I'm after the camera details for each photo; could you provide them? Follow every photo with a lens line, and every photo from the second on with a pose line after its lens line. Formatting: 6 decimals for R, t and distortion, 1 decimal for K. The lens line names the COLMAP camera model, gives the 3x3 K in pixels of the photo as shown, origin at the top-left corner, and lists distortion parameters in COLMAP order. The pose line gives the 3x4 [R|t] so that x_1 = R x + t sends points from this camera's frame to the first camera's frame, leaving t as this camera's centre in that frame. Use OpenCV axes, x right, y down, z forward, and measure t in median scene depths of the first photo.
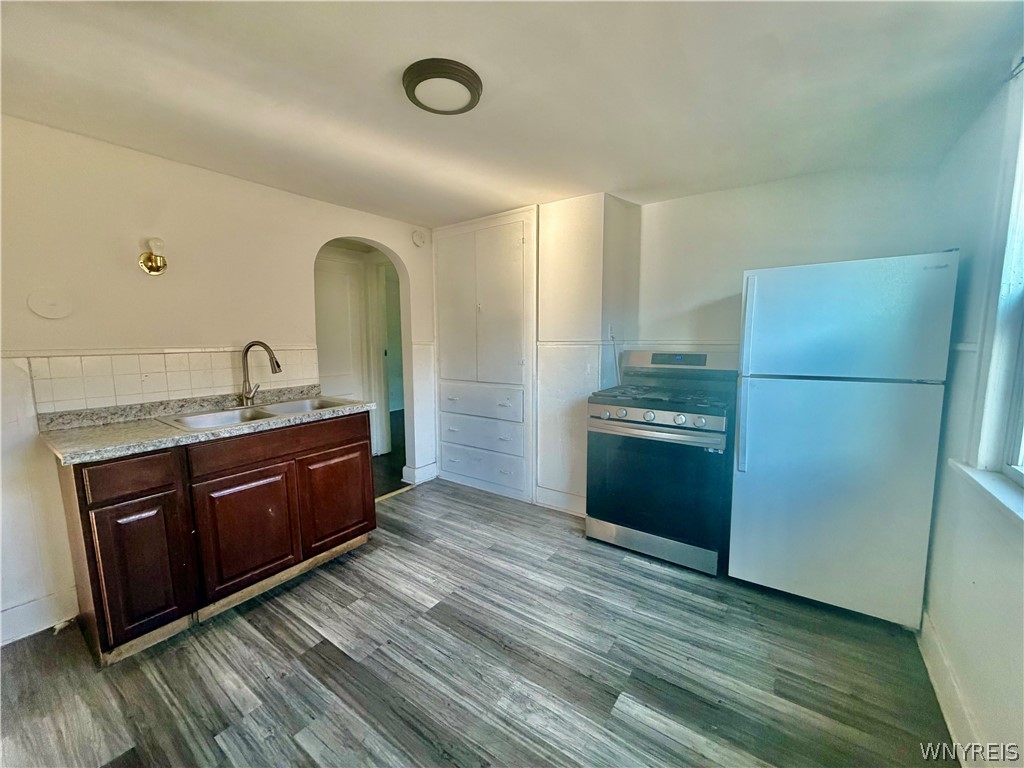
lens RADIAL K [[408.3, 0, 509.5], [0, 408.3, 386.0], [0, 0, 1]] dist [0.001300, -0.000214]
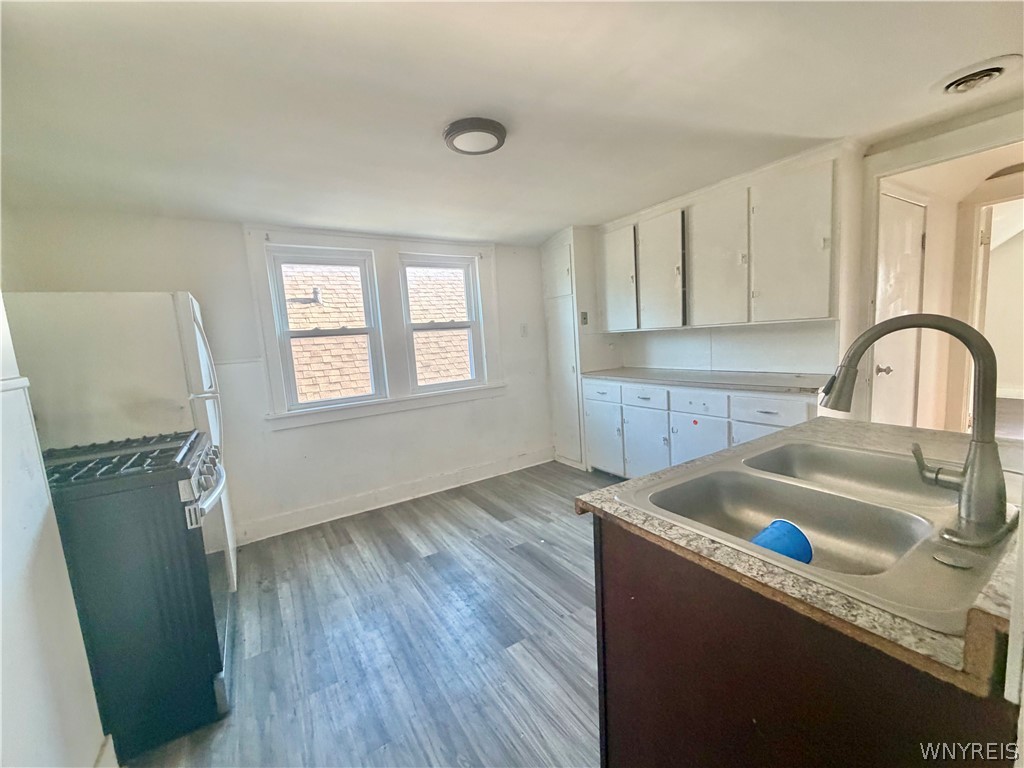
lens RADIAL K [[408.3, 0, 508.7], [0, 408.3, 384.9], [0, 0, 1]] dist [0.001300, -0.000214]
pose [[-0.928824, 0.022798, 0.369819, -0.492838], [0.113109, 0.967908, 0.224411, -0.187562], [-0.352835, 0.250268, -0.901595, 1.598229]]
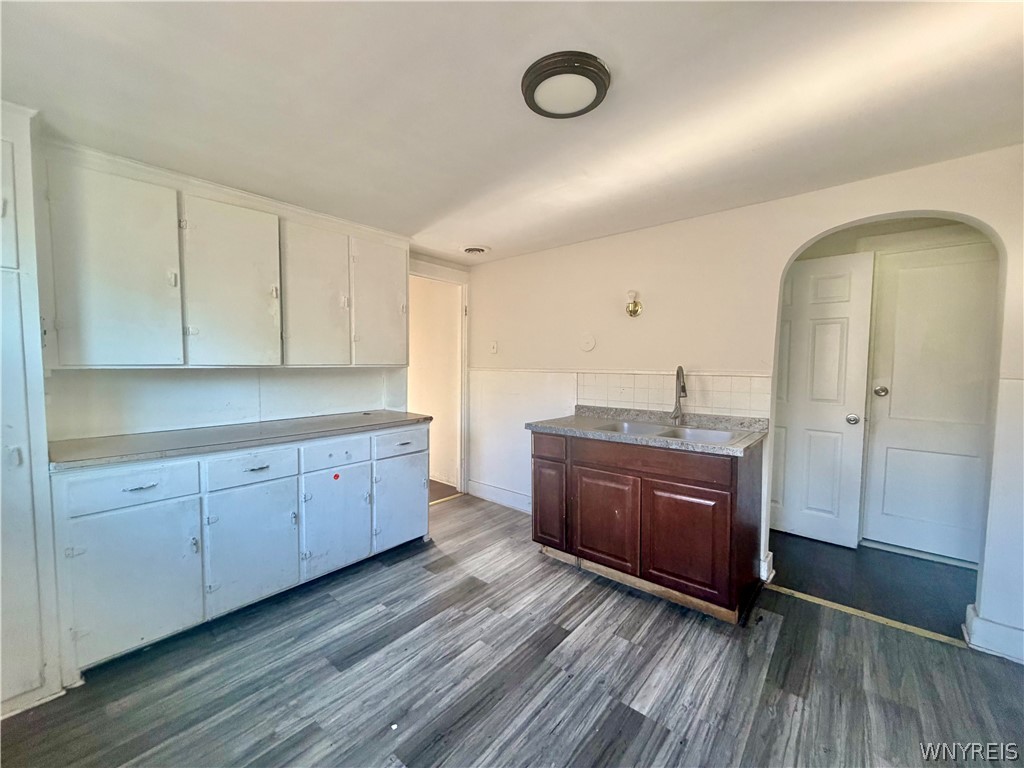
lens RADIAL K [[408.3, 0, 509.2], [0, 408.3, 384.6], [0, 0, 1]] dist [0.001300, -0.000214]
pose [[-0.081037, 0.061479, -0.994813, 0.548891], [-0.121045, 0.990101, 0.071048, -0.094758], [0.989334, 0.126175, -0.072793, 0.719029]]
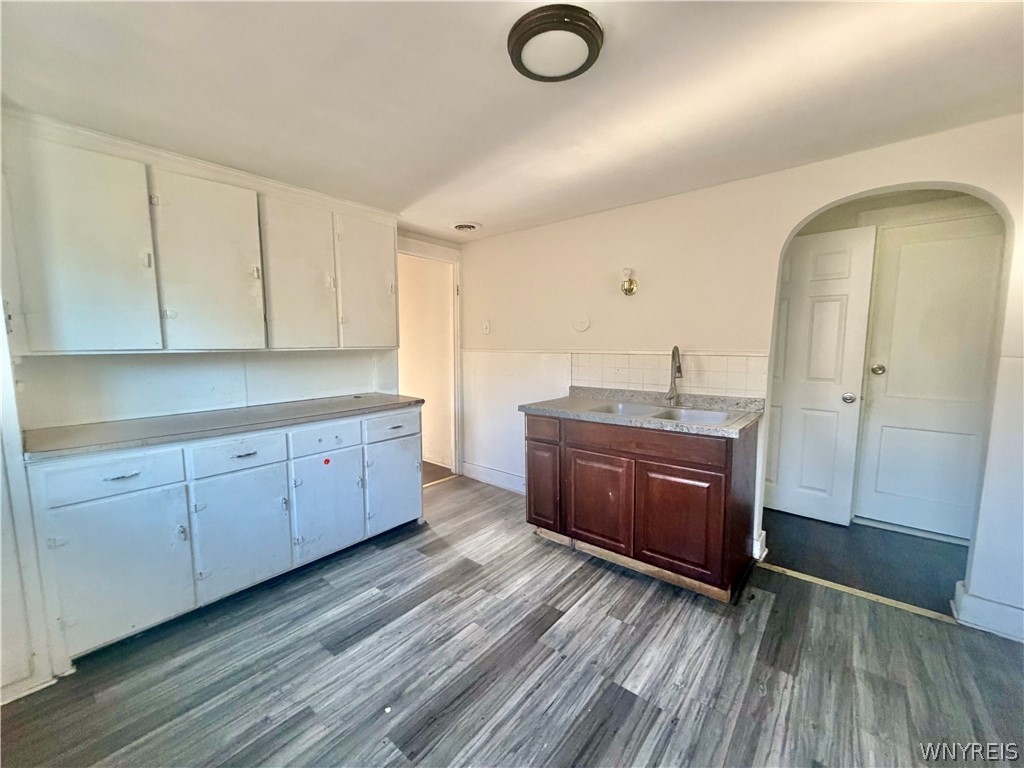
lens RADIAL K [[408.3, 0, 509.1], [0, 408.3, 384.3], [0, 0, 1]] dist [0.001300, -0.000214]
pose [[-0.072399, 0.110820, -0.991200, 0.522396], [-0.112414, 0.986569, 0.118513, -0.100173], [0.991020, 0.120005, -0.058969, 0.729123]]
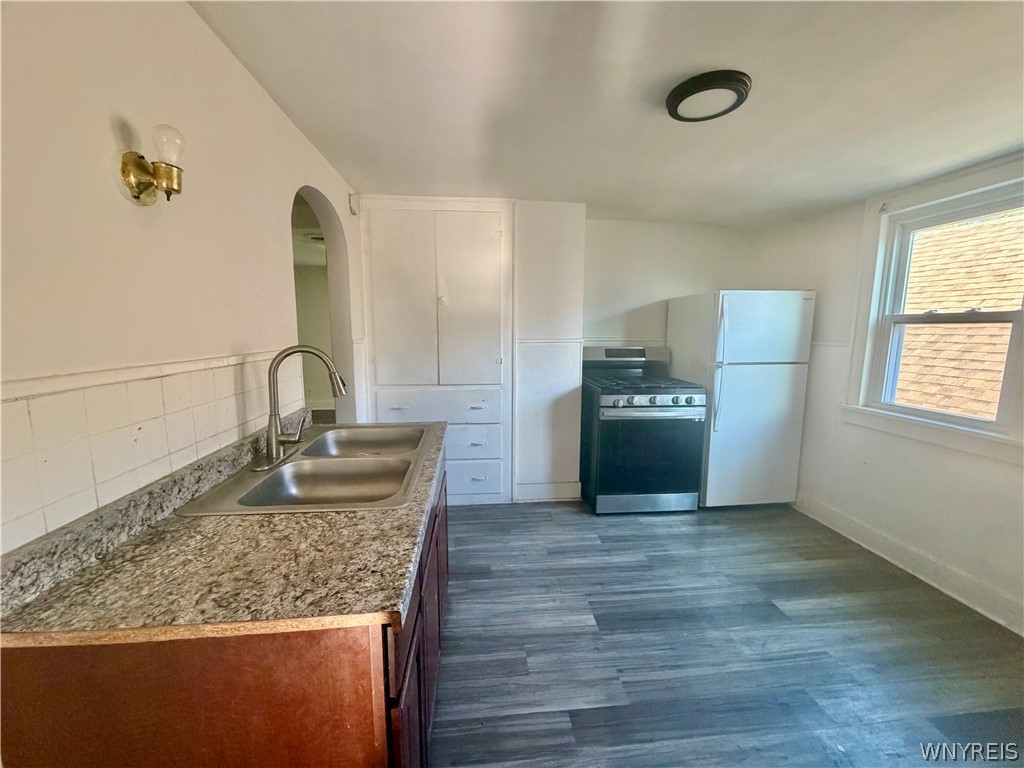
lens RADIAL K [[408.3, 0, 510.6], [0, 408.3, 385.9], [0, 0, 1]] dist [0.001300, -0.000214]
pose [[0.749110, -0.083462, 0.657167, -0.885445], [0.068499, 0.996473, 0.048472, -0.066390], [-0.658895, 0.008704, 0.752185, 0.395540]]
